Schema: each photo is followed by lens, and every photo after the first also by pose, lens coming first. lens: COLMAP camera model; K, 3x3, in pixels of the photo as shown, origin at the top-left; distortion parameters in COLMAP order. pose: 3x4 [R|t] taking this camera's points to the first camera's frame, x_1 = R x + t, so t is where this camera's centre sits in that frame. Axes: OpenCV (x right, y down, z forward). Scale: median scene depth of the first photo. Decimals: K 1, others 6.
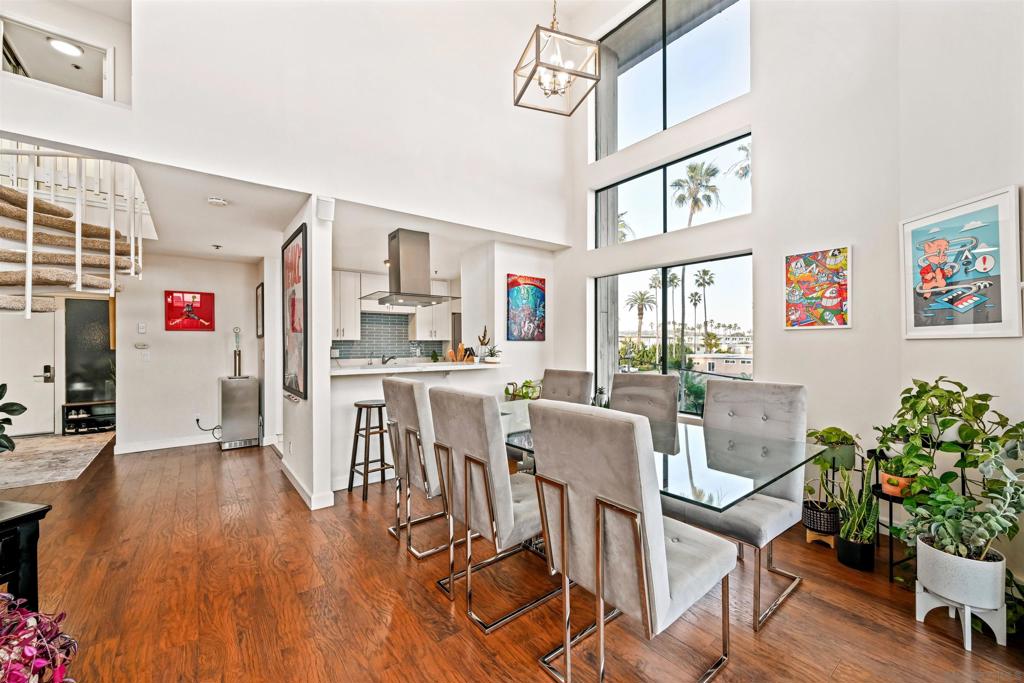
lens RADIAL K [[405.2, 0, 509.2], [0, 405.2, 345.6], [0, 0, 1]] dist [-0.003166, 0.000449]
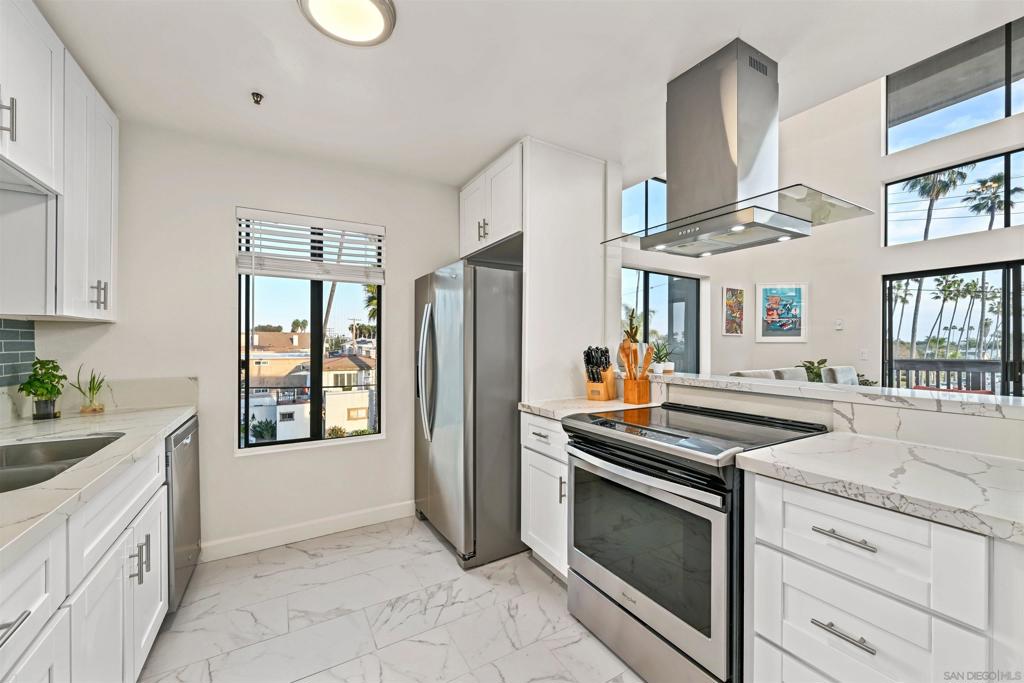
lens RADIAL K [[405.2, 0, 515.9], [0, 405.2, 346.9], [0, 0, 1]] dist [-0.003166, 0.000449]
pose [[0.124021, -0.000172, 0.992280, -0.621442], [-0.004074, 0.999991, 0.000683, 0.004884], [-0.992271, -0.004127, 0.124019, 1.051878]]
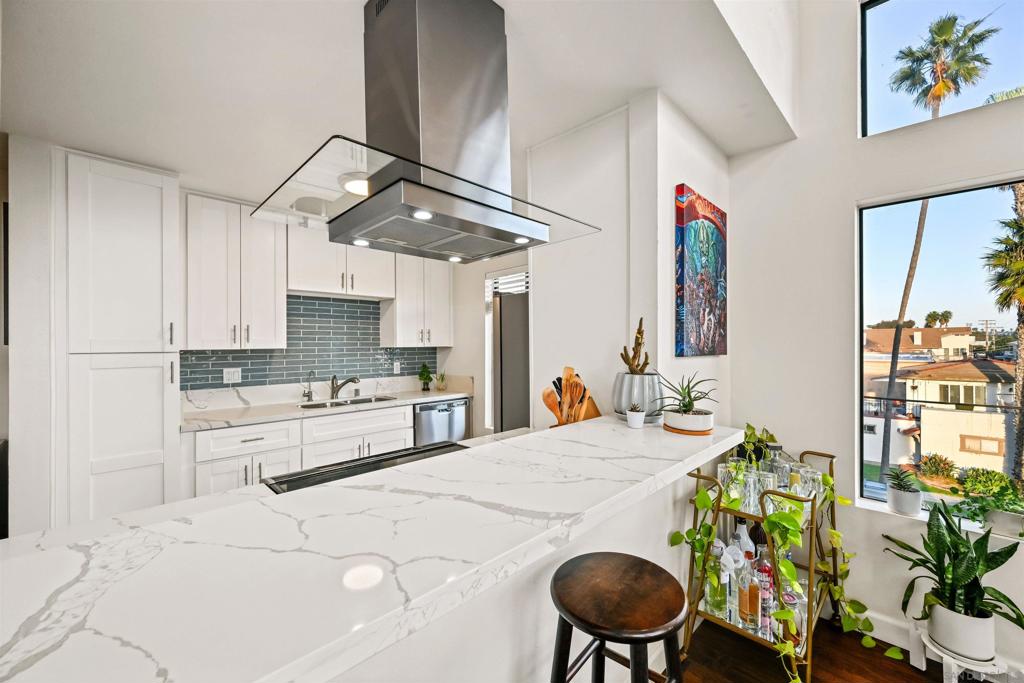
lens RADIAL K [[405.2, 0, 514.2], [0, 405.2, 343.2], [0, 0, 1]] dist [-0.003166, 0.000449]
pose [[0.991565, -0.000418, 0.129609, -0.207548], [0.000871, 0.999994, -0.003440, -0.024875], [-0.129607, 0.003524, 0.991559, 0.634320]]
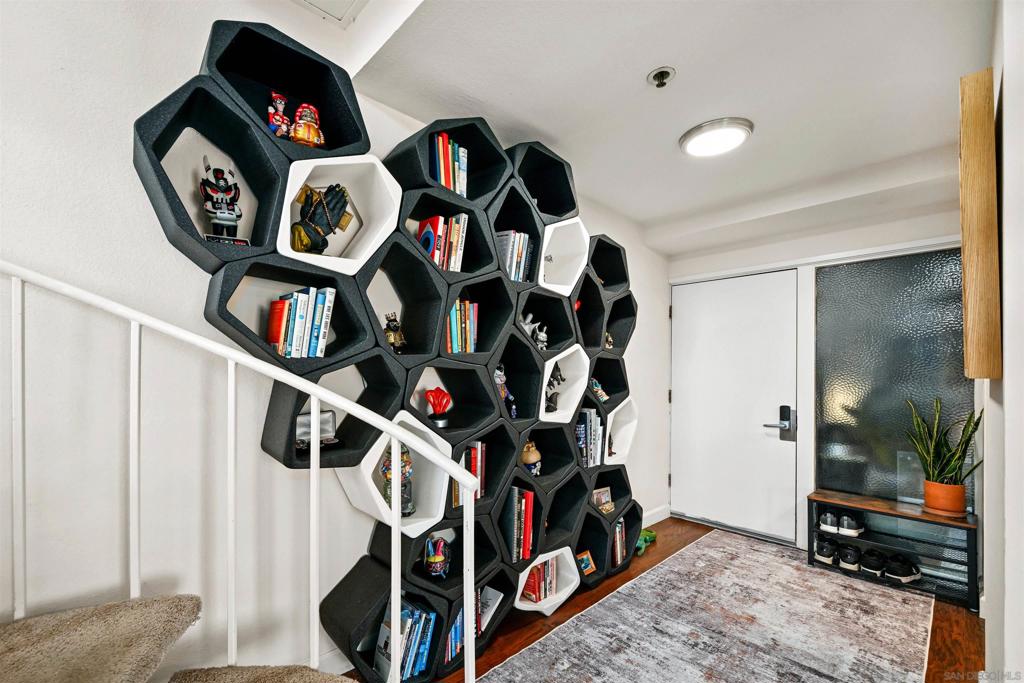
lens RADIAL K [[438.4, 0, 482.5], [0, 438.4, 367.1], [0, 0, 1]] dist [-0.013007, -0.000223]
pose [[0.067278, -0.004728, -0.997723, -0.794168], [-0.003854, 0.999980, -0.004999, 0.006807], [0.997727, 0.004182, 0.067258, 0.742056]]
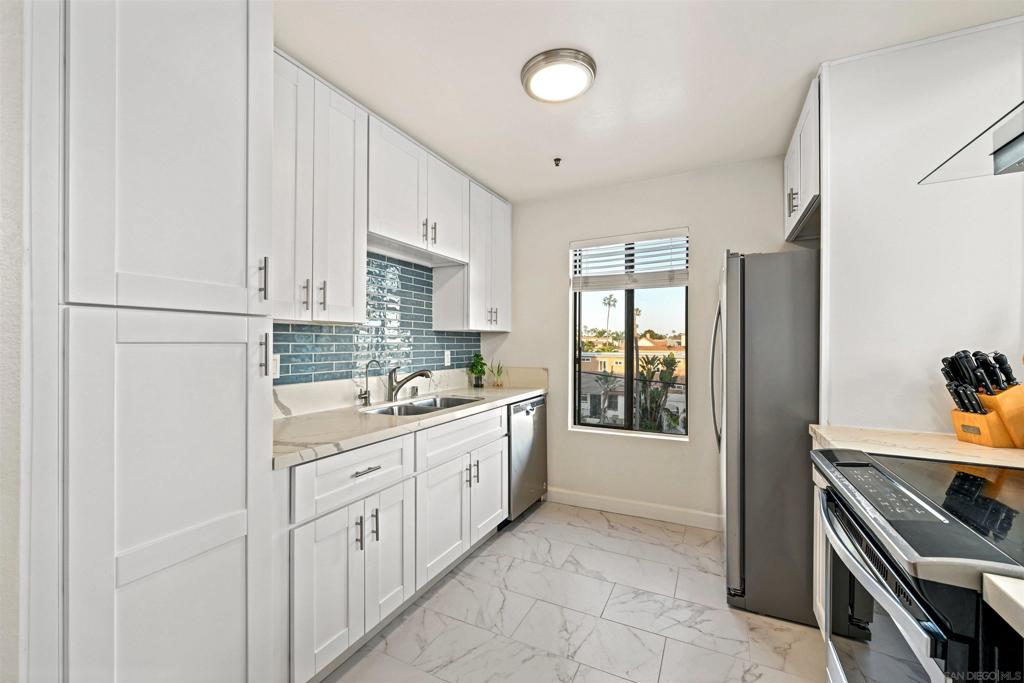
lens RADIAL K [[405.2, 0, 512.2], [0, 405.2, 343.9], [0, 0, 1]] dist [-0.003166, 0.000449]
pose [[0.903990, 0.006905, 0.427498, -0.535964], [-0.007236, 0.999973, -0.000850, 0.001985], [-0.427493, -0.002325, 0.904016, 0.891936]]
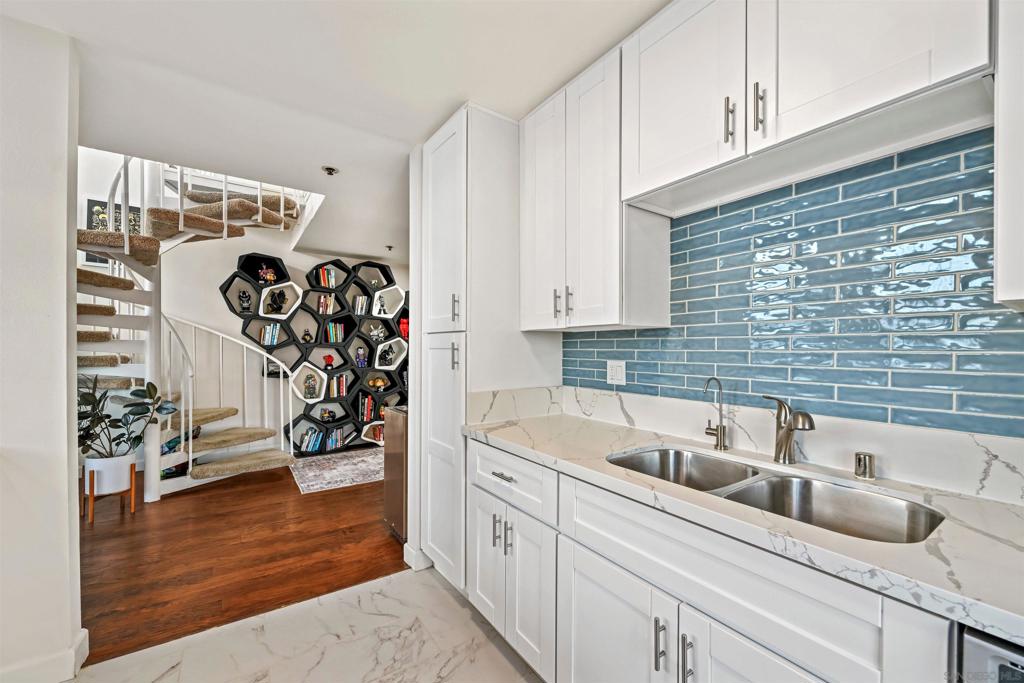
lens RADIAL K [[405.2, 0, 514.6], [0, 405.2, 350.9], [0, 0, 1]] dist [-0.003166, 0.000449]
pose [[-0.046563, 0.010785, -0.998857, -0.162902], [-0.005025, 0.999927, 0.011031, -0.000226], [0.998903, 0.005533, -0.046505, 1.274215]]
